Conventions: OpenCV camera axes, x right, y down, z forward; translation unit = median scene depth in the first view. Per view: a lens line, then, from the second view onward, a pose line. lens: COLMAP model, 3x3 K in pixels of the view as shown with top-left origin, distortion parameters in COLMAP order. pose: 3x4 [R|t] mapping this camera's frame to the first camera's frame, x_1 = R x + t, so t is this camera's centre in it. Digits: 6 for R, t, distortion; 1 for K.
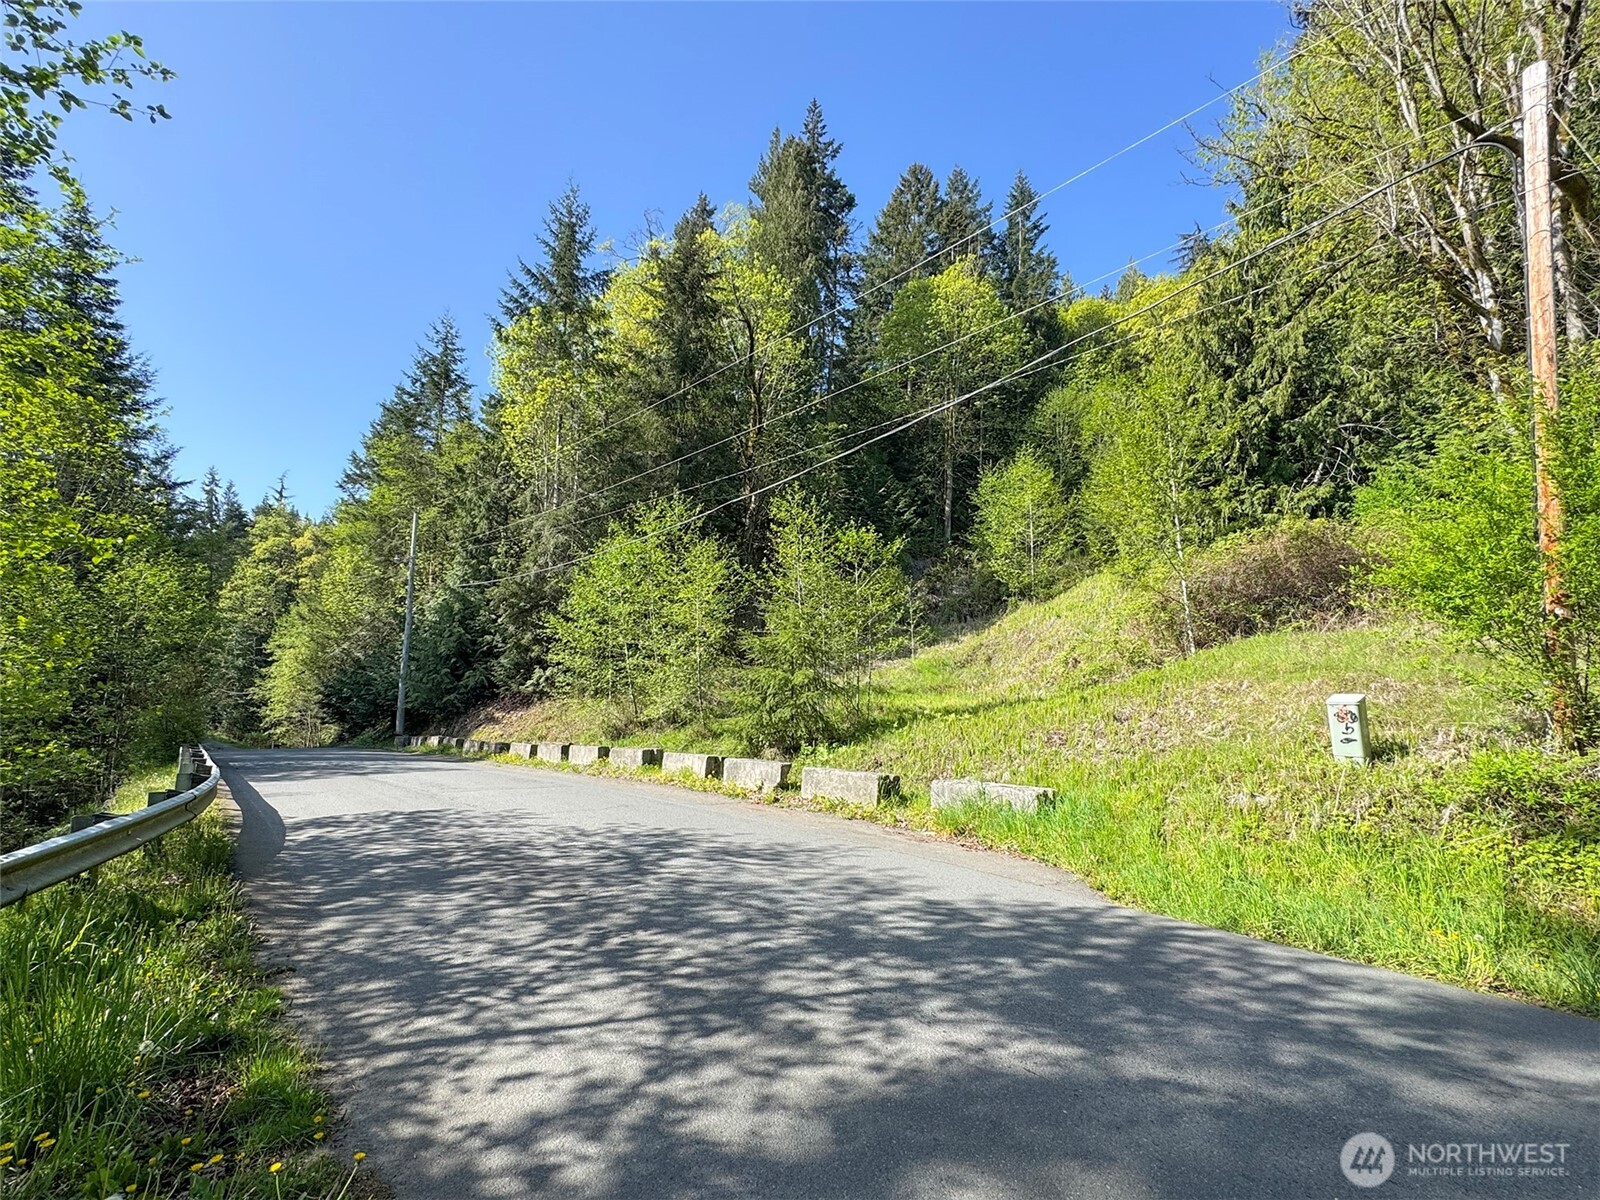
lens RADIAL K [[714.4, 0, 796.5], [0, 714.4, 634.0], [0, 0, 1]] dist [0.000339, -0.000070]
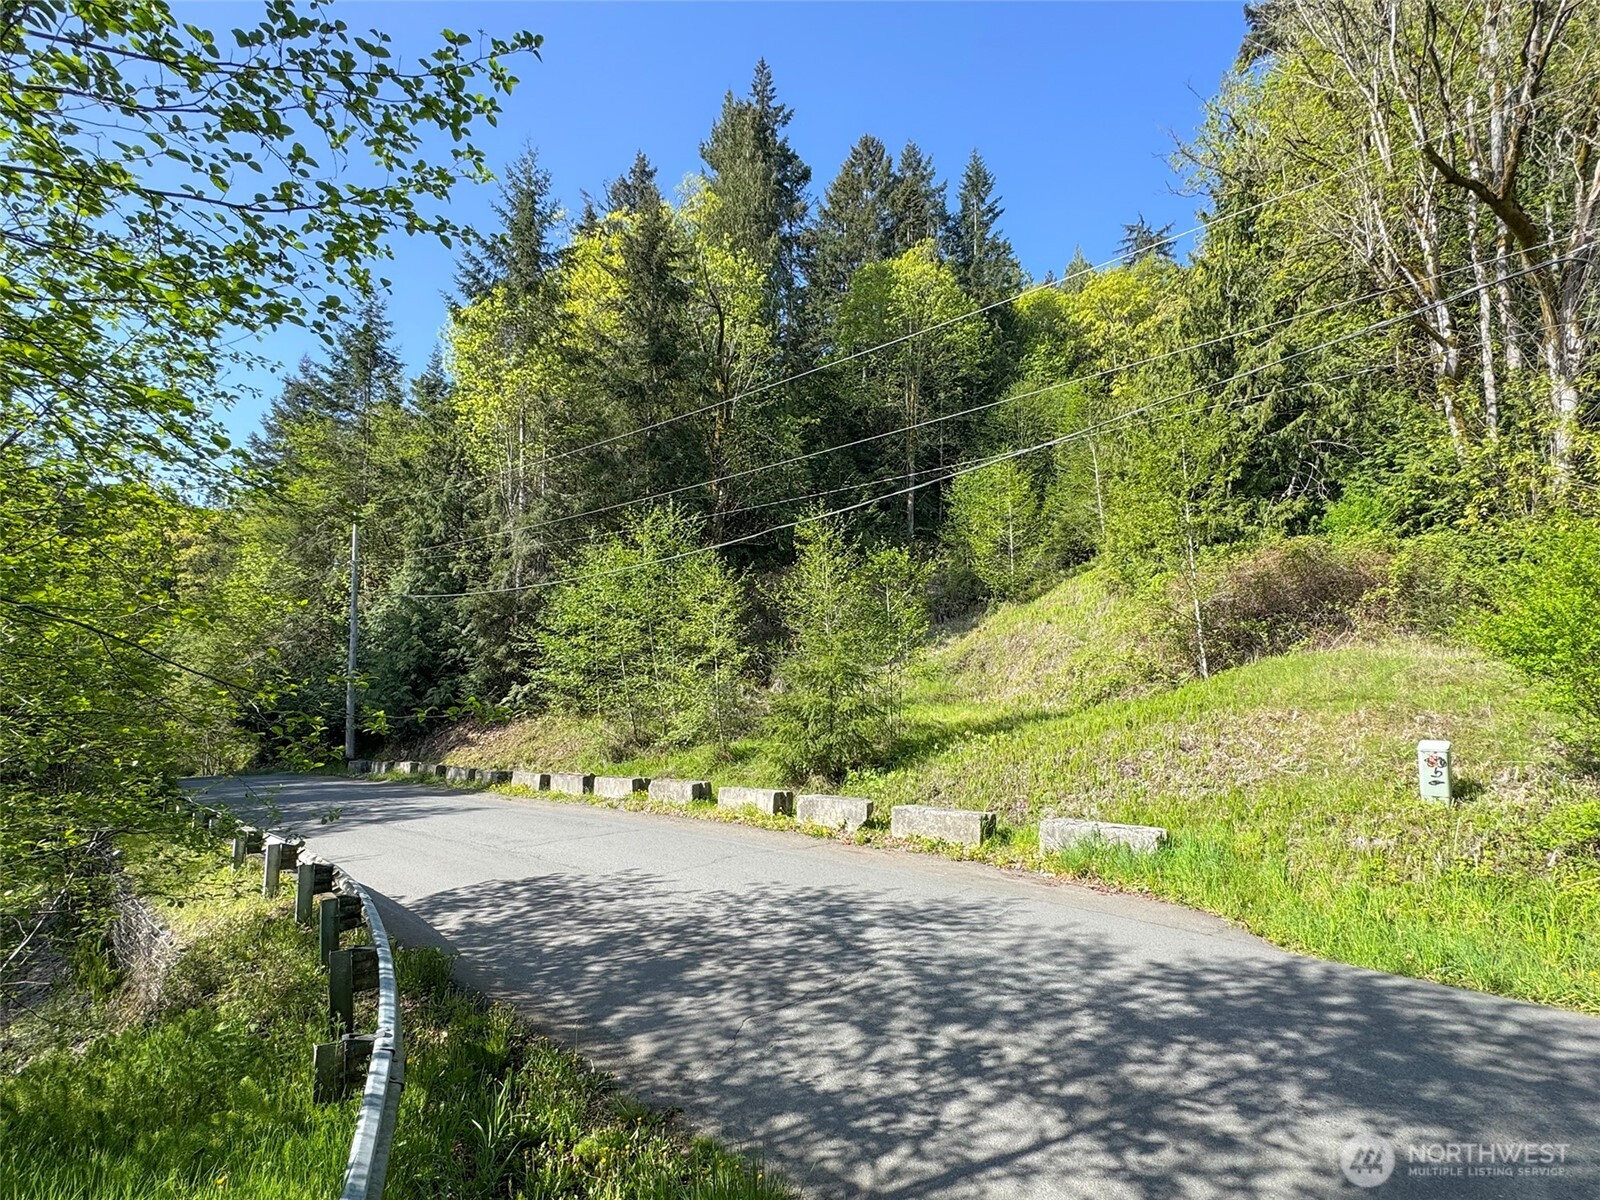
lens RADIAL K [[738.0, 0, 823.0], [0, 738.0, 654.2], [0, 0, 1]] dist [0.001260, -0.000119]
pose [[0.991709, -0.019833, 0.126967, -0.101611], [0.014003, 0.998813, 0.046645, -0.037123], [-0.127742, -0.044481, 0.990810, -0.006993]]
